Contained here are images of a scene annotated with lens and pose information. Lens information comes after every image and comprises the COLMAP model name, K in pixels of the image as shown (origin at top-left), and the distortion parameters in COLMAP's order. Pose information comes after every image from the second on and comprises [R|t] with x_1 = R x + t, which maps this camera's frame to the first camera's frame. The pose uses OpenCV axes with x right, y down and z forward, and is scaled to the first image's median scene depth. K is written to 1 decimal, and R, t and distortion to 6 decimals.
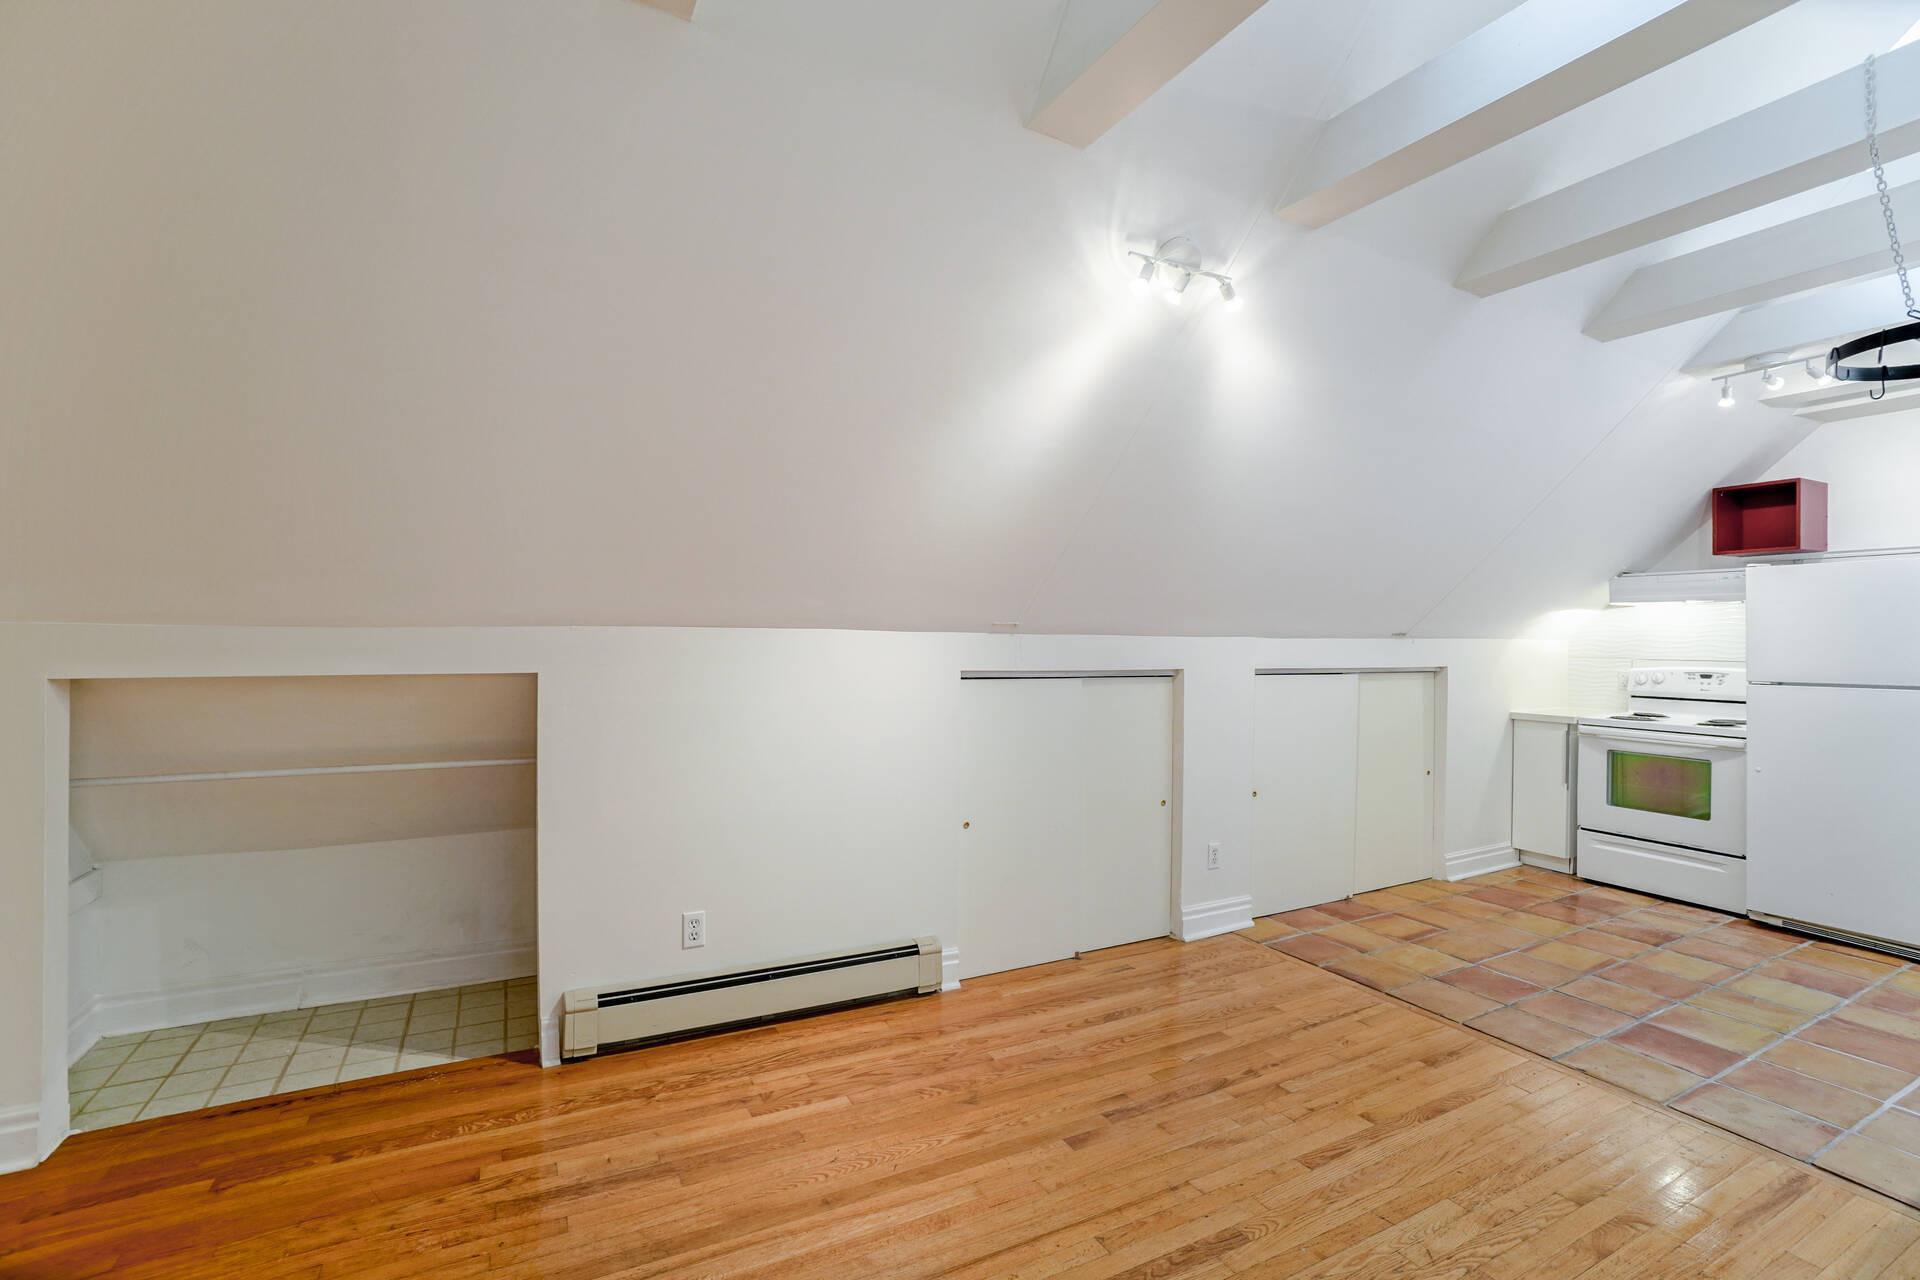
lens RADIAL K [[860.6, 0, 950.3], [0, 860.6, 635.6], [0, 0, 1]] dist [-0.066327, 0.022777]
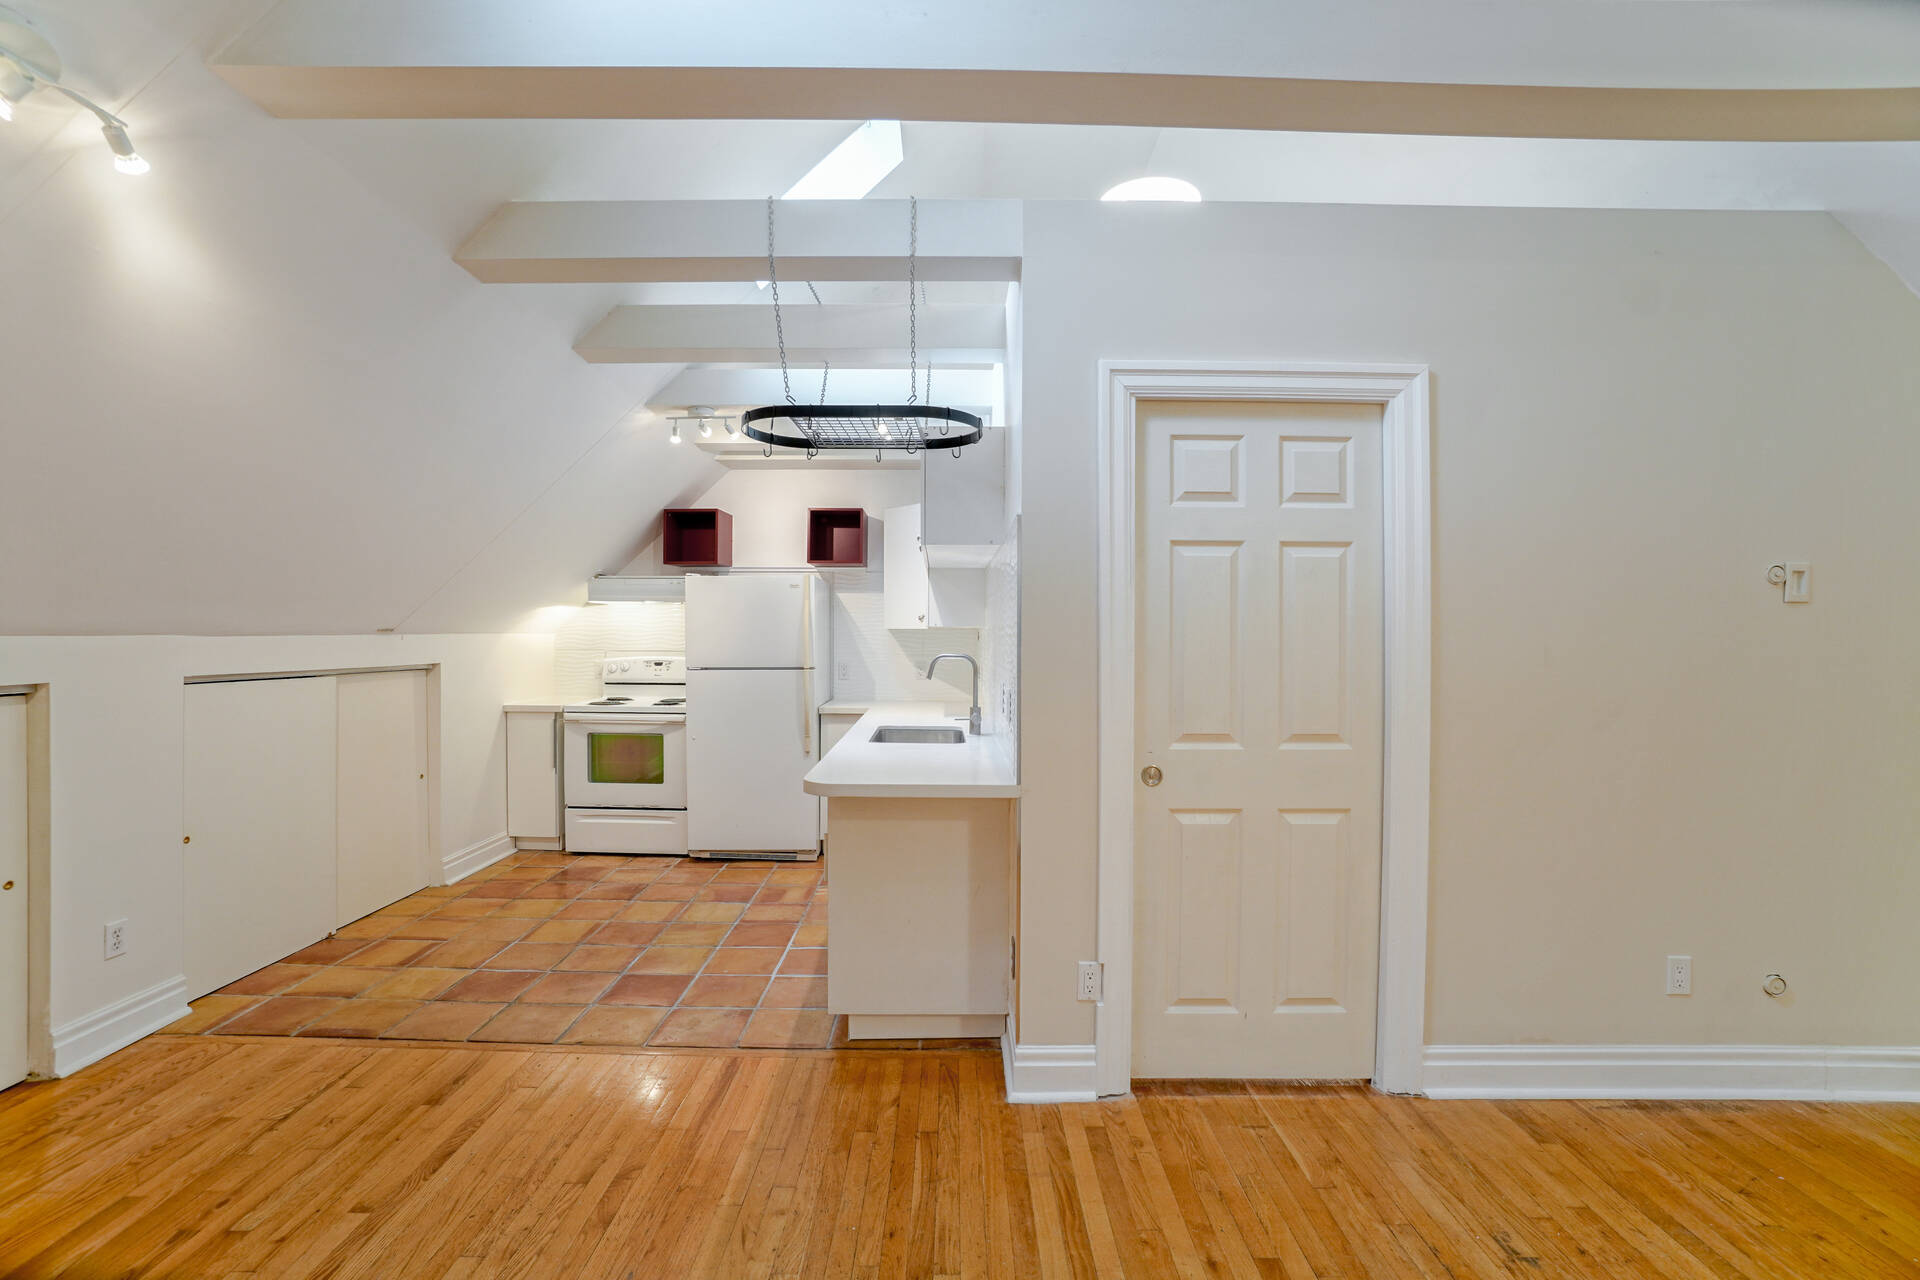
lens RADIAL K [[844.8, 0, 954.7], [0, 844.8, 637.0], [0, 0, 1]] dist [-0.064210, 0.024132]
pose [[0.464828, -0.009915, 0.885345, 0.038114], [-0.002724, 0.999917, 0.012629, -0.008672], [-0.885397, -0.008282, 0.464762, 0.058771]]
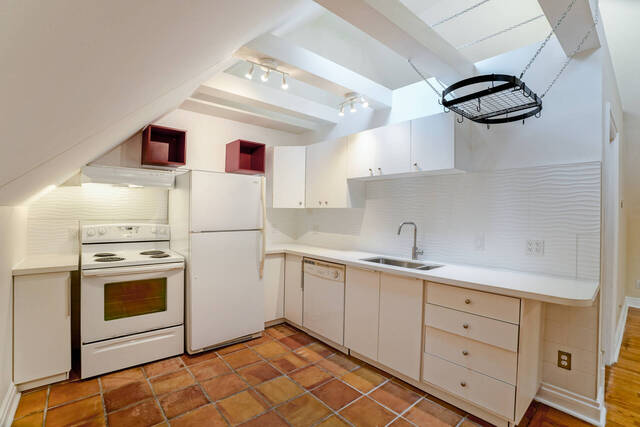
lens RADIAL K [[293.9, 0, 317.5], [0, 293.9, 212.3], [0, 0, 1]] dist [-0.070840, 0.021934]
pose [[-0.219246, -0.013782, 0.975572, 0.286698], [-0.022659, 0.999702, 0.009031, -0.000735], [-0.975407, -0.020125, -0.219493, 0.944765]]
